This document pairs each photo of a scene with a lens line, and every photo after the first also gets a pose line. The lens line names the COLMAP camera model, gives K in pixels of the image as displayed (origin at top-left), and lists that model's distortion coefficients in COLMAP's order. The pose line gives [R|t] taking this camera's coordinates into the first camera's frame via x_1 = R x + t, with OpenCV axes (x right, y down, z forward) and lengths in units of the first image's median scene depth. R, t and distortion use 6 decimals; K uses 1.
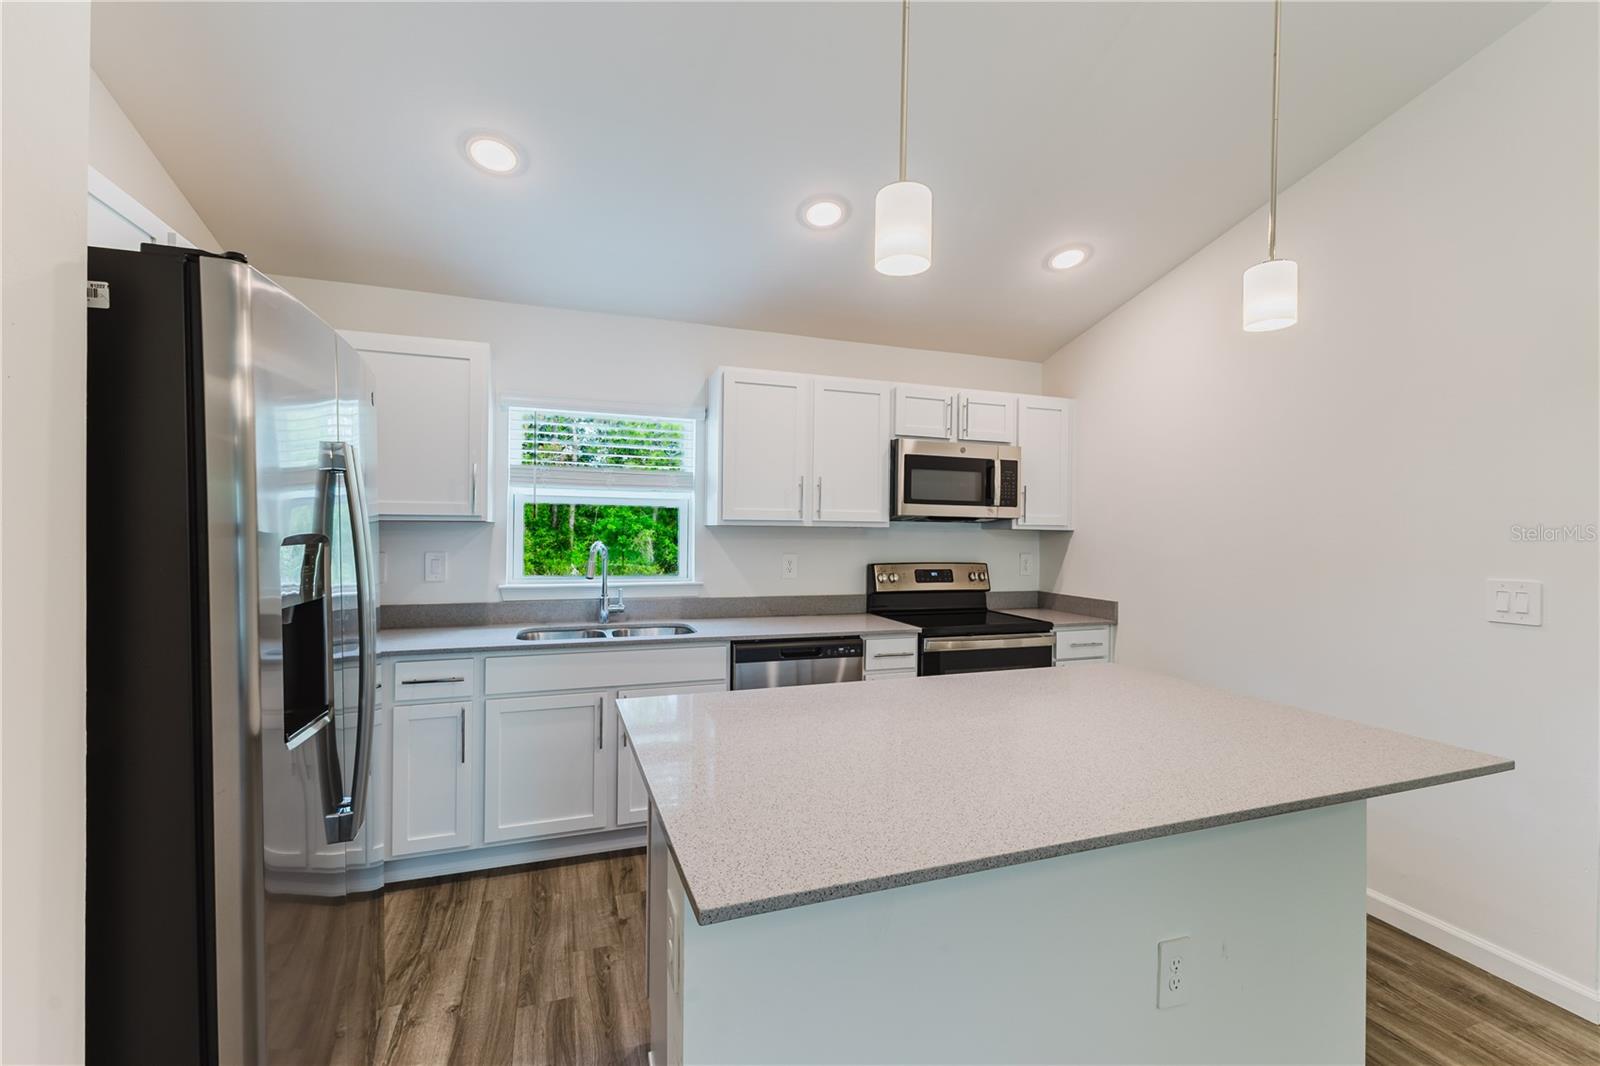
lens RADIAL K [[671.6, 0, 800.0], [0, 671.6, 533.0], [0, 0, 1]] dist [-0.001191, -0.000030]
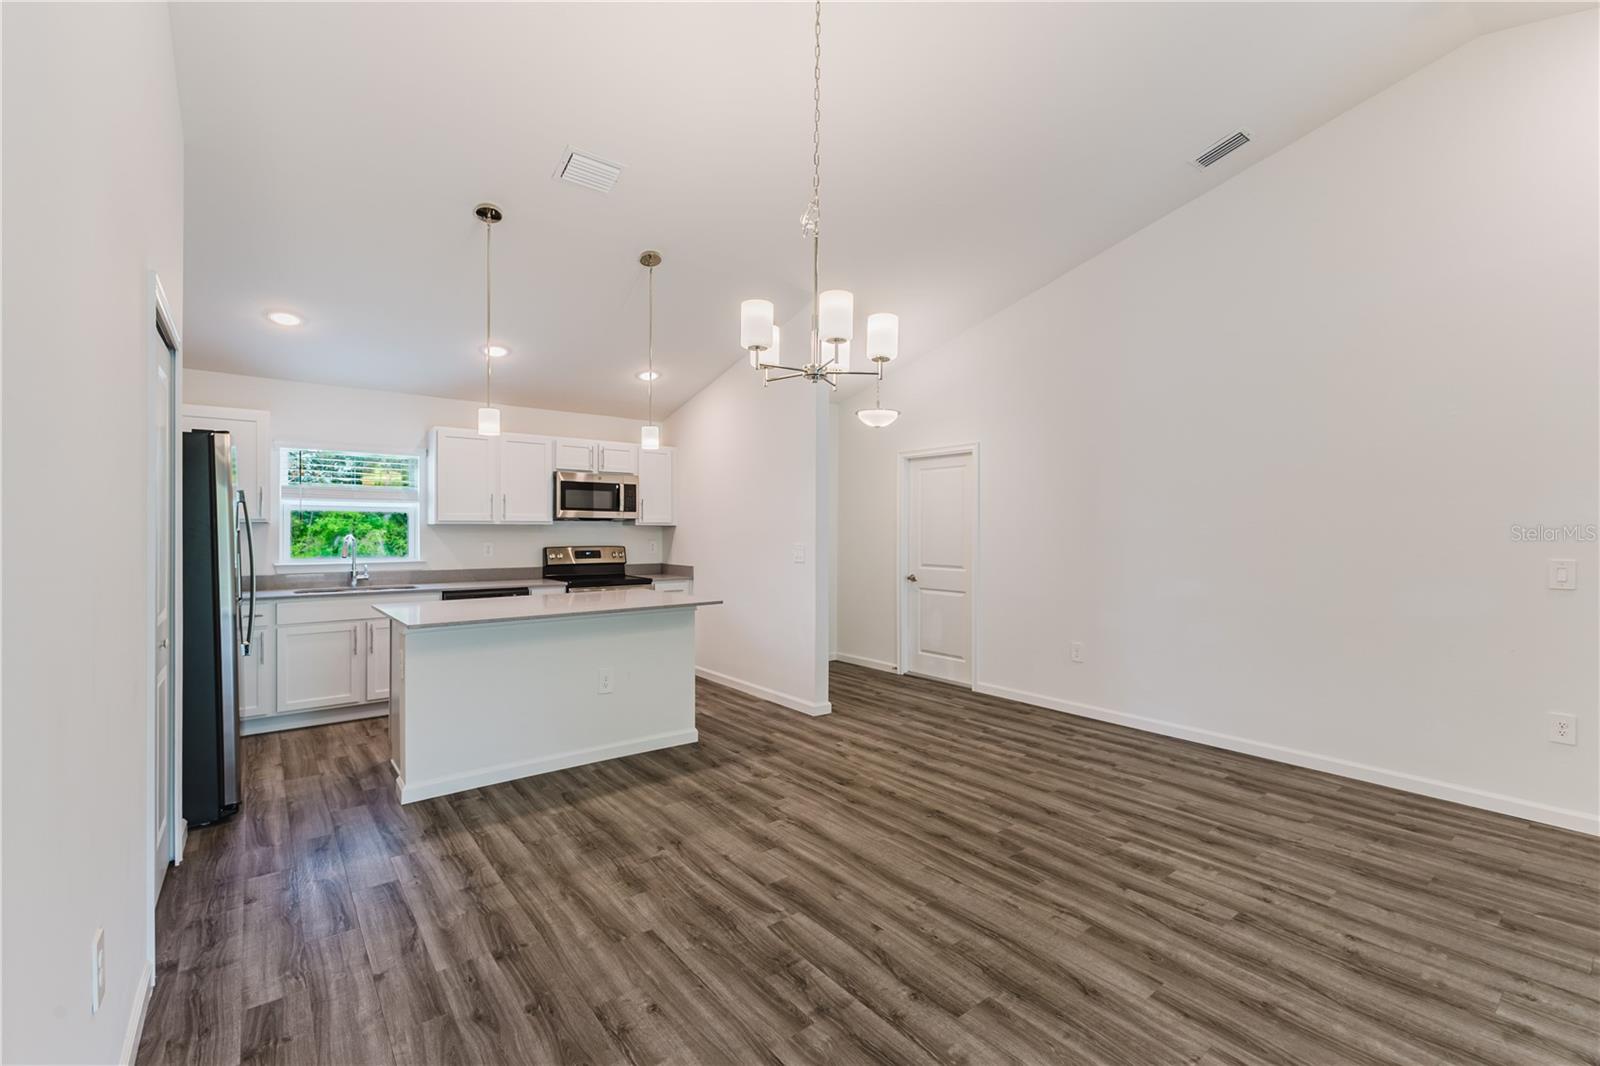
lens RADIAL K [[694.9, 0, 800.0], [0, 694.9, 533.0], [0, 0, 1]] dist [0.021476, 0.000074]
pose [[0.948553, -0.011256, 0.316419, 0.164028], [0.010529, 0.999937, 0.004007, 0.011646], [-0.316444, -0.000470, 0.948611, -0.804594]]
